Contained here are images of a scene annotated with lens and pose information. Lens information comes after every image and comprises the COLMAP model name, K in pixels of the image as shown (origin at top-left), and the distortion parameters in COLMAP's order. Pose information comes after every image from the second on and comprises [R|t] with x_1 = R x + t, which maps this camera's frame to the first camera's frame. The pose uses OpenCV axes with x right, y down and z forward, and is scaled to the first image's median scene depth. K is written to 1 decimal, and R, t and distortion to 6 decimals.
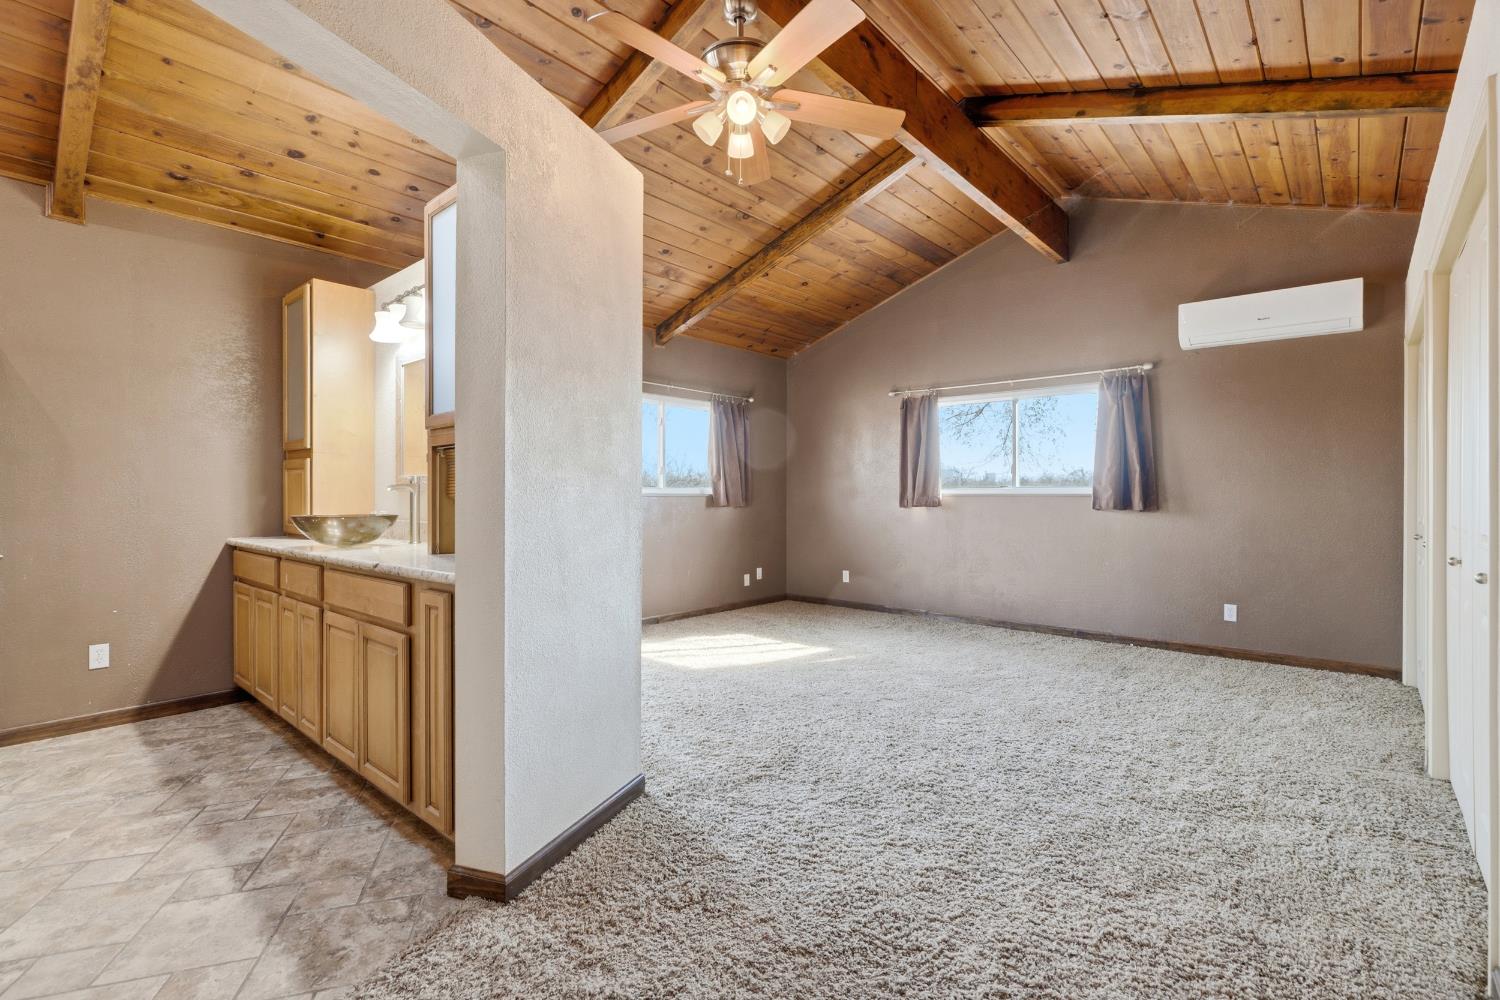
lens RADIAL K [[679.4, 0, 754.3], [0, 679.4, 497.0], [0, 0, 1]] dist [-0.003870, -0.001265]
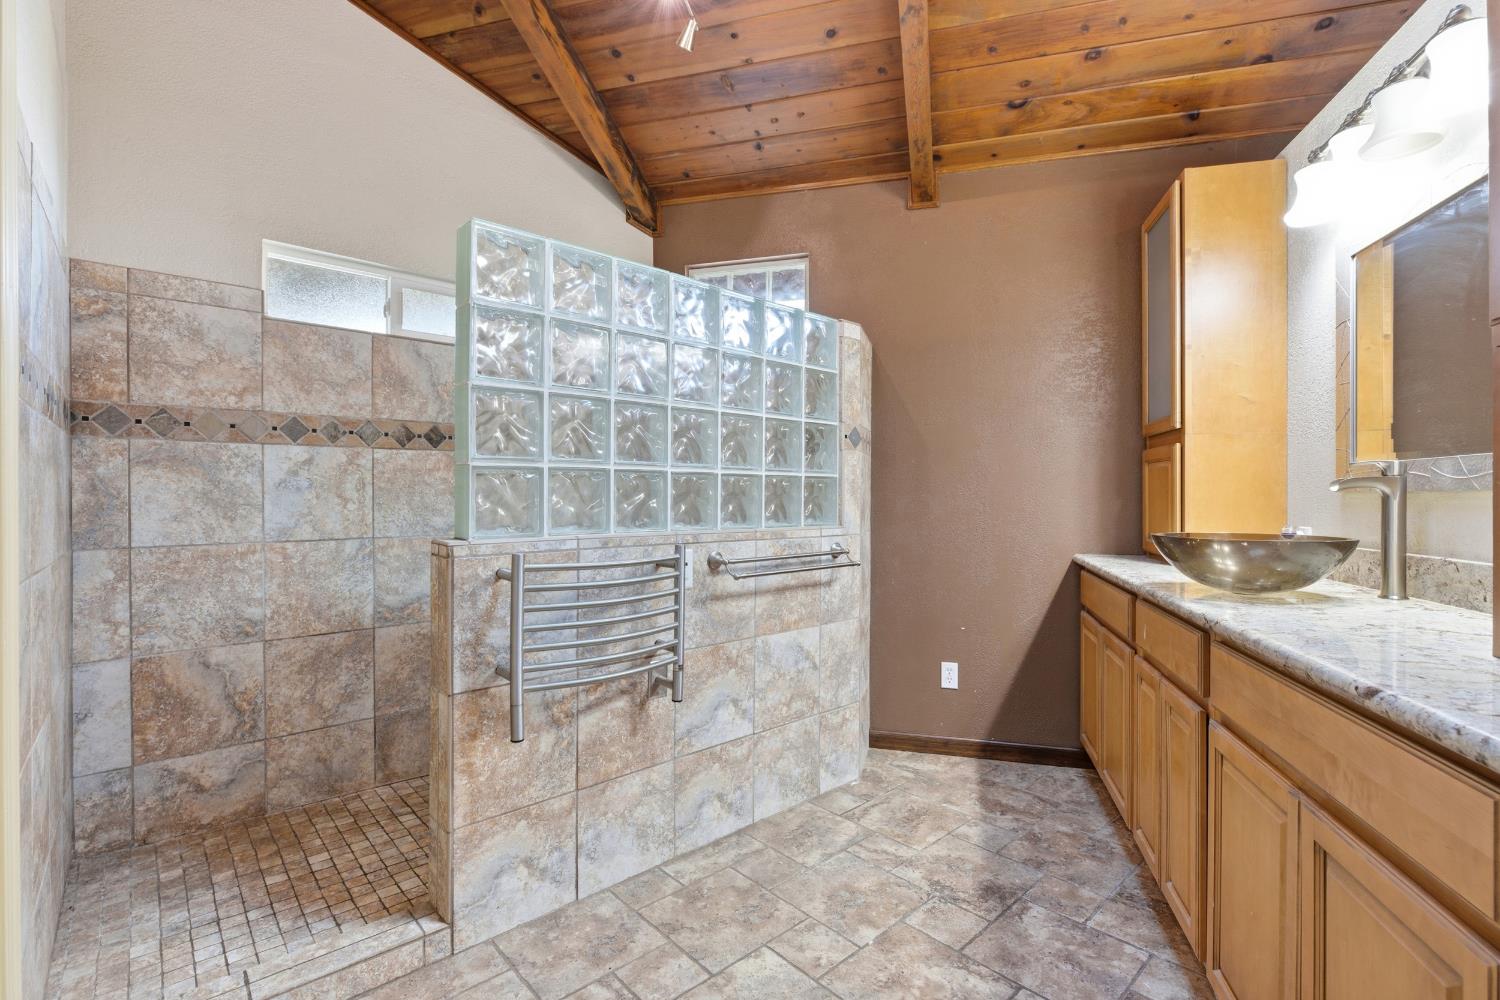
lens RADIAL K [[679.4, 0, 754.8], [0, 679.4, 498.2], [0, 0, 1]] dist [-0.003870, -0.001265]
pose [[0.424788, 0.001736, -0.905291, -0.254572], [-0.001712, 0.999998, 0.001114, -0.003673], [0.905291, 0.001077, 0.424791, 0.376238]]
